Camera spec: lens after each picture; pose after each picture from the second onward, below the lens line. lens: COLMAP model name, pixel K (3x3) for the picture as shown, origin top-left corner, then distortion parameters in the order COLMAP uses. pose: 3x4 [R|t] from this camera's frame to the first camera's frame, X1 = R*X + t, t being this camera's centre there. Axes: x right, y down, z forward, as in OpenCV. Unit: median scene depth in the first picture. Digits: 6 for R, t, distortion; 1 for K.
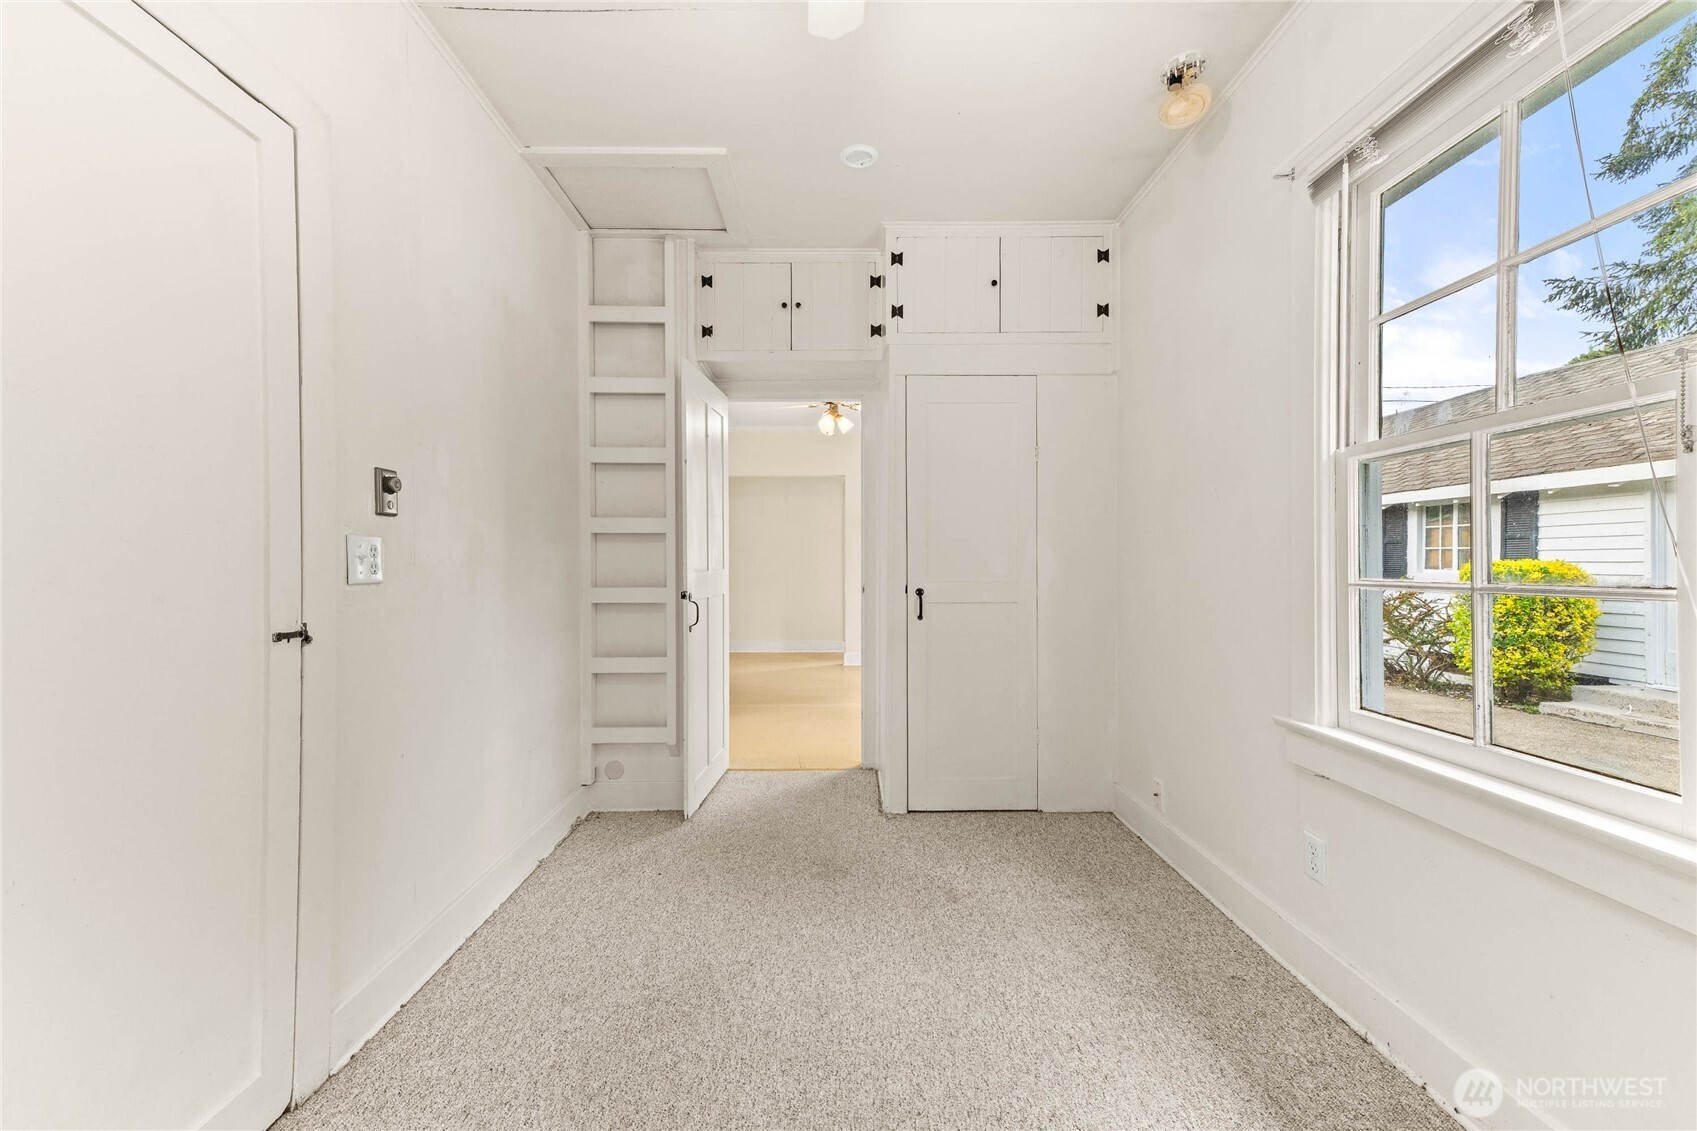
lens RADIAL K [[660.0, 0, 845.0], [0, 660.0, 567.5], [0, 0, 1]] dist [0.020814, -0.000037]
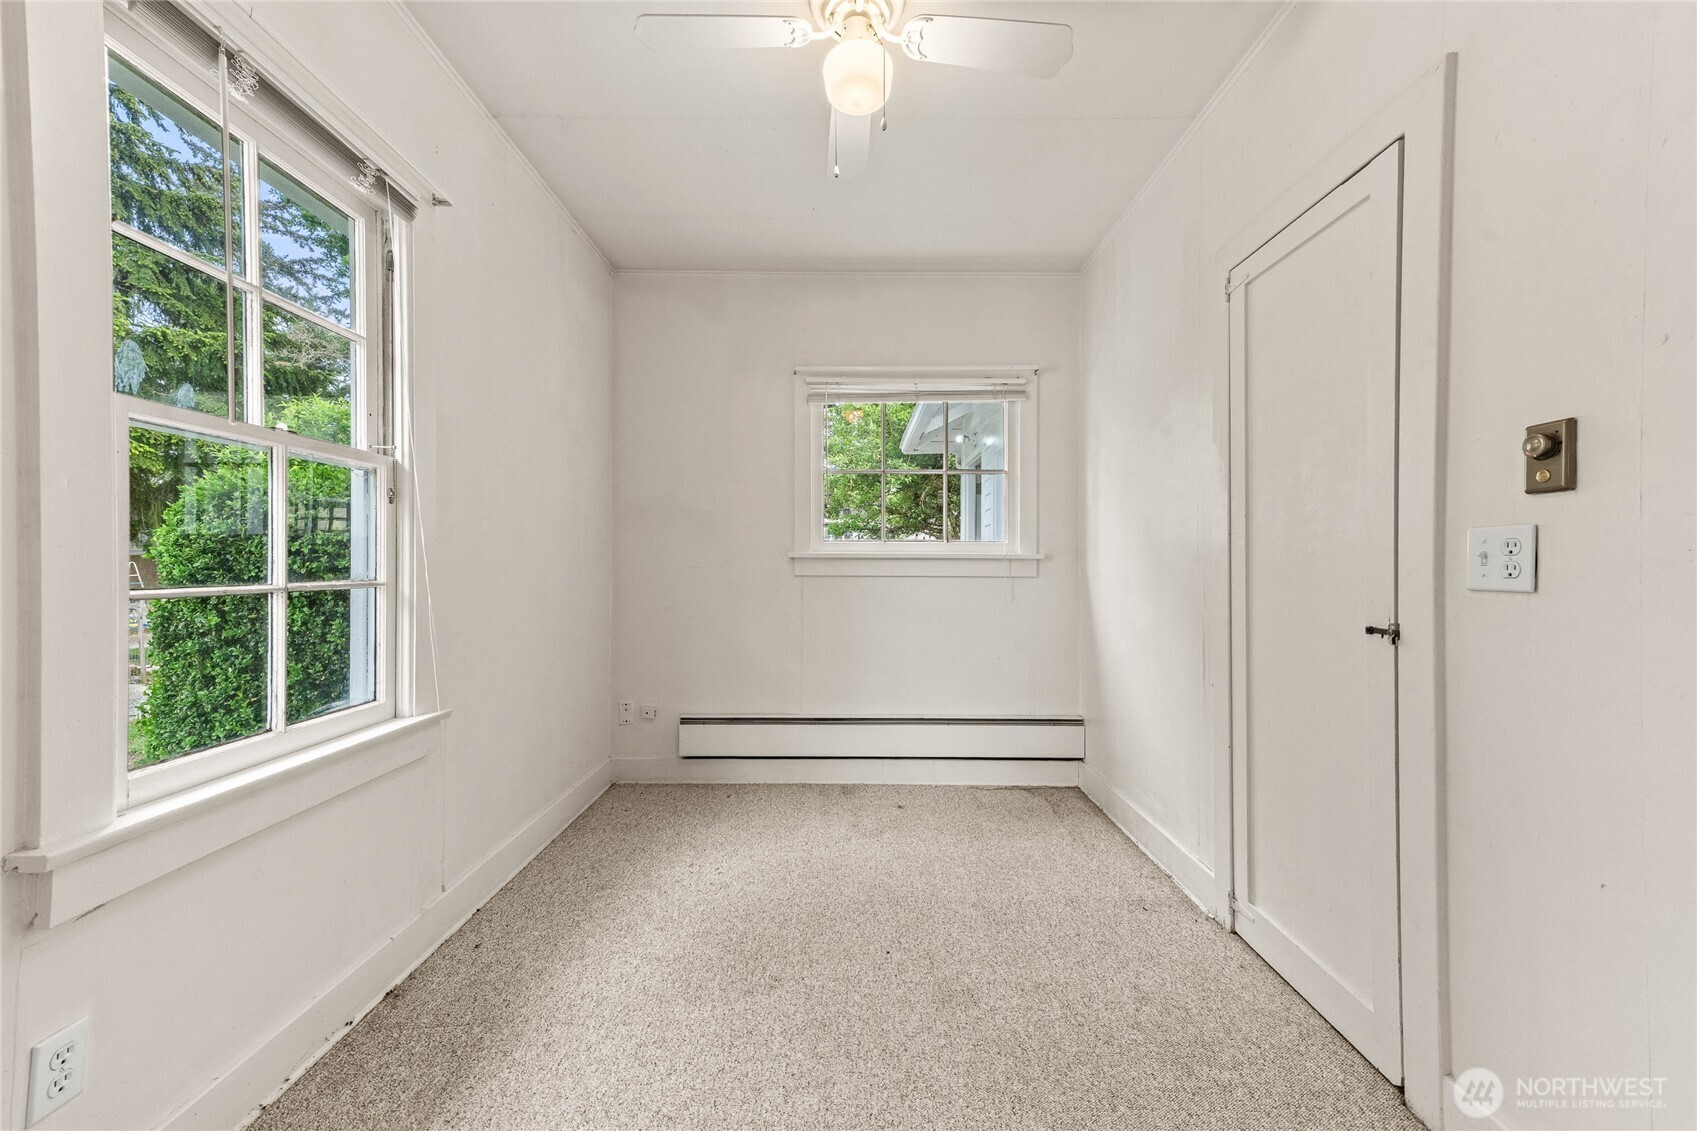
lens RADIAL K [[660.0, 0, 845.0], [0, 660.0, 567.5], [0, 0, 1]] dist [0.020814, -0.000037]
pose [[-0.999973, 0.001745, 0.007191, 0.016828], [0.001763, 0.999995, 0.002569, -0.004292], [-0.007187, 0.002582, -0.999971, 2.004487]]
